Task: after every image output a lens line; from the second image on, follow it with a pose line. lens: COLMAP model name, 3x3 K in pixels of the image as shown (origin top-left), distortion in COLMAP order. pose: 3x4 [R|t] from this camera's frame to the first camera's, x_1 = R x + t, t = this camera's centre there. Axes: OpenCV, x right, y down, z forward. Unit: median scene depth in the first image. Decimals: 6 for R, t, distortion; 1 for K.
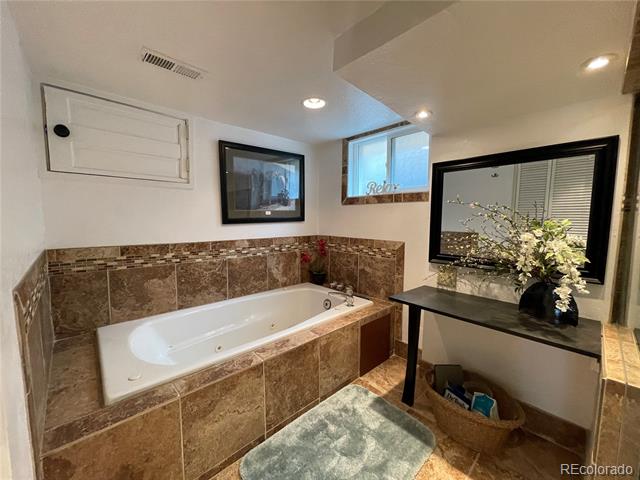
lens RADIAL K [[256.4, 0, 315.9], [0, 256.4, 242.1], [0, 0, 1]] dist [-0.003939, 0.002250]
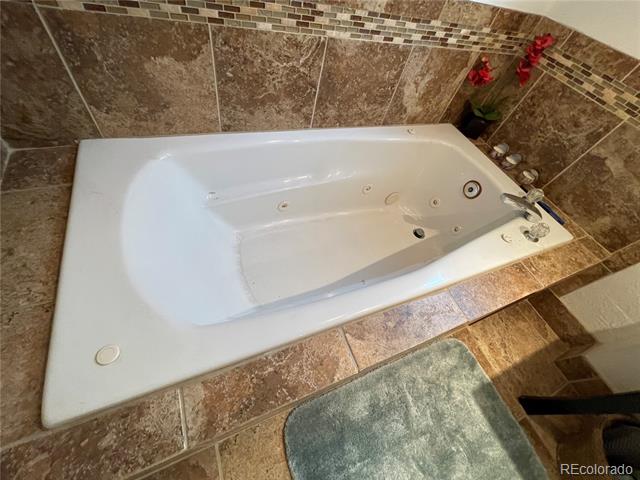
lens RADIAL K [[256.4, 0, 317.0], [0, 256.4, 239.8], [0, 0, 1]] dist [-0.003939, 0.002250]
pose [[0.920347, 0.385520, -0.065844, -0.209468], [-0.217017, 0.643457, 0.734075, -0.025327], [0.325369, -0.661315, 0.675868, 0.496583]]
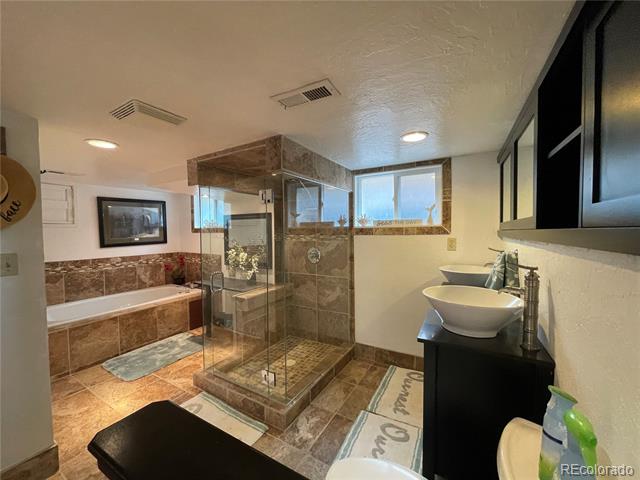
lens RADIAL K [[256.4, 0, 315.4], [0, 256.4, 242.5], [0, 0, 1]] dist [-0.003939, 0.002250]
pose [[0.957427, -0.023719, 0.287699, 0.453247], [0.038428, 0.998221, -0.045587, 0.021289], [-0.286106, 0.054702, 0.956635, -0.891776]]
